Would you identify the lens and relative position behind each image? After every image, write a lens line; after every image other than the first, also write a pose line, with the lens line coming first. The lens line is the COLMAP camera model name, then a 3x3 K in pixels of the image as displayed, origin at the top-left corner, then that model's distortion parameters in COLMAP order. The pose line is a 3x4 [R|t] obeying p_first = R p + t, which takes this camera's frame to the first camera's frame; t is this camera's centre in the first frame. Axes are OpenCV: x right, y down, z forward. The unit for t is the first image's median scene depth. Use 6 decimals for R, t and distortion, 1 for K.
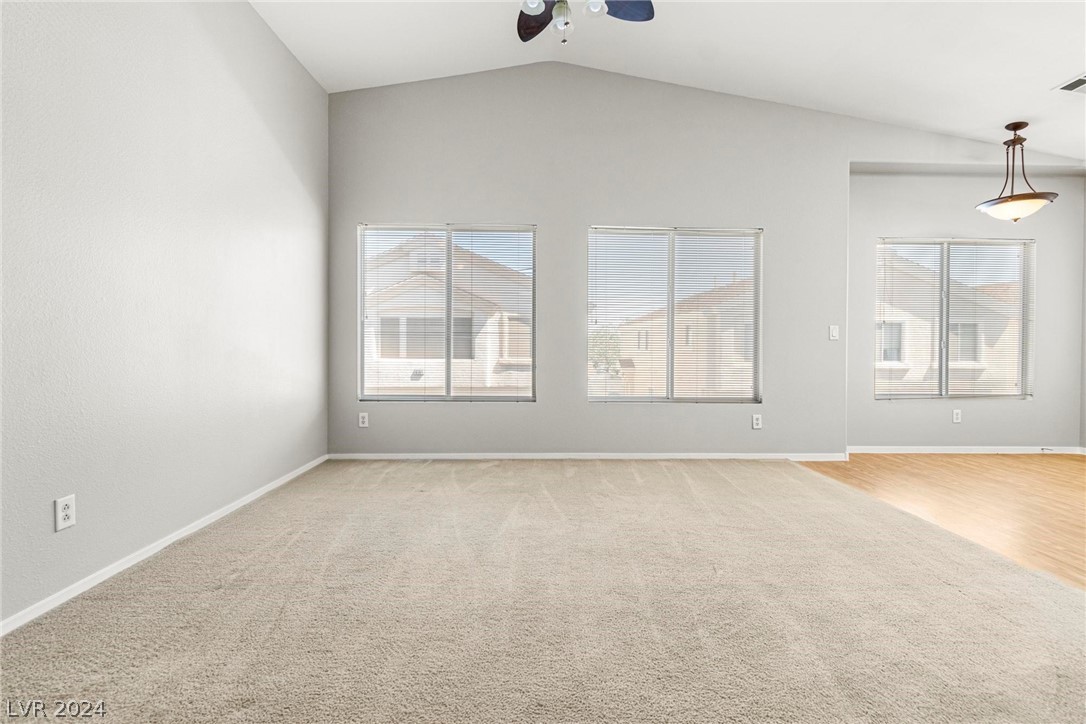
lens RADIAL K [[495.0, 0, 555.5], [0, 495.0, 349.6], [0, 0, 1]] dist [0.002763, -0.000410]
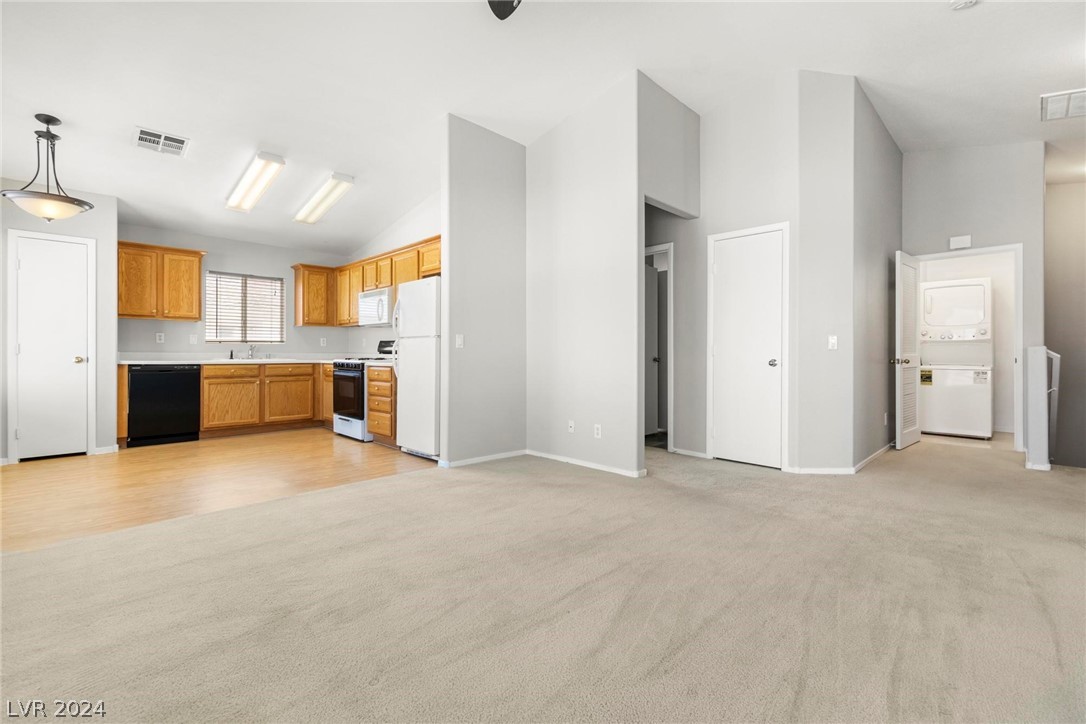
lens RADIAL K [[476.7, 0, 549.9], [0, 476.7, 357.8], [0, 0, 1]] dist [0.001393, -0.000432]
pose [[-0.691885, -0.012052, 0.721907, -0.370200], [0.003696, 0.999788, 0.020234, -0.013257], [-0.721998, 0.016668, -0.691694, 0.905371]]
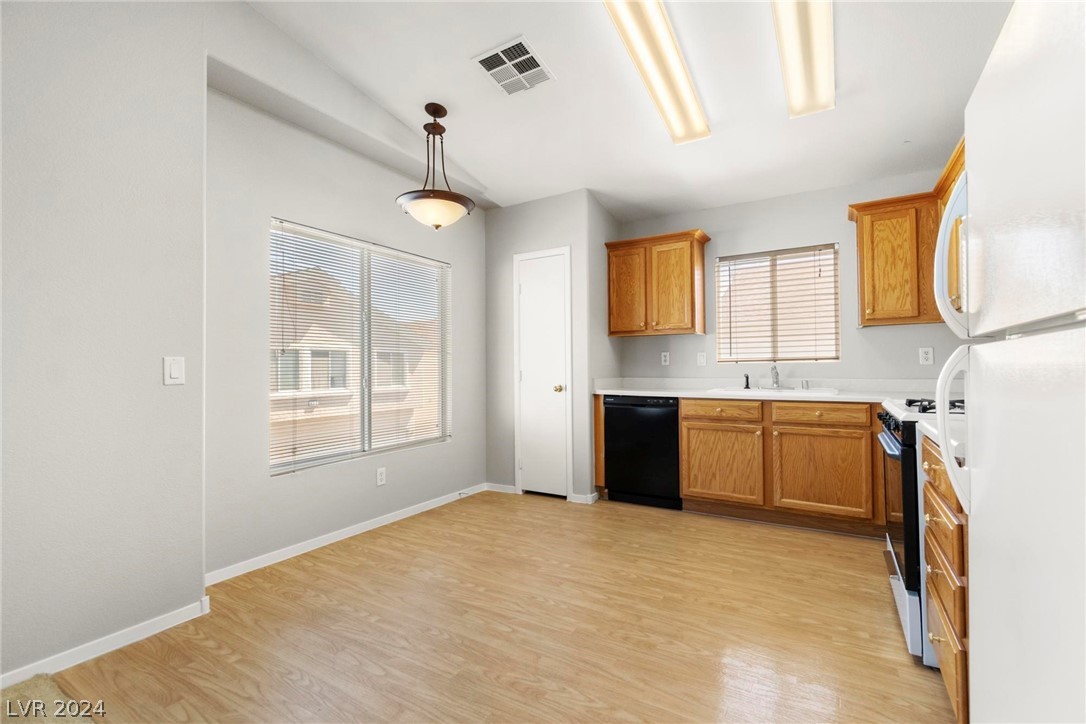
lens RADIAL K [[476.7, 0, 549.9], [0, 476.7, 357.8], [0, 0, 1]] dist [0.001393, -0.000432]
pose [[0.538230, 0.010069, 0.842738, 0.367561], [0.020703, 0.999469, -0.025164, -0.027459], [-0.842544, 0.030991, 0.537735, 0.424998]]
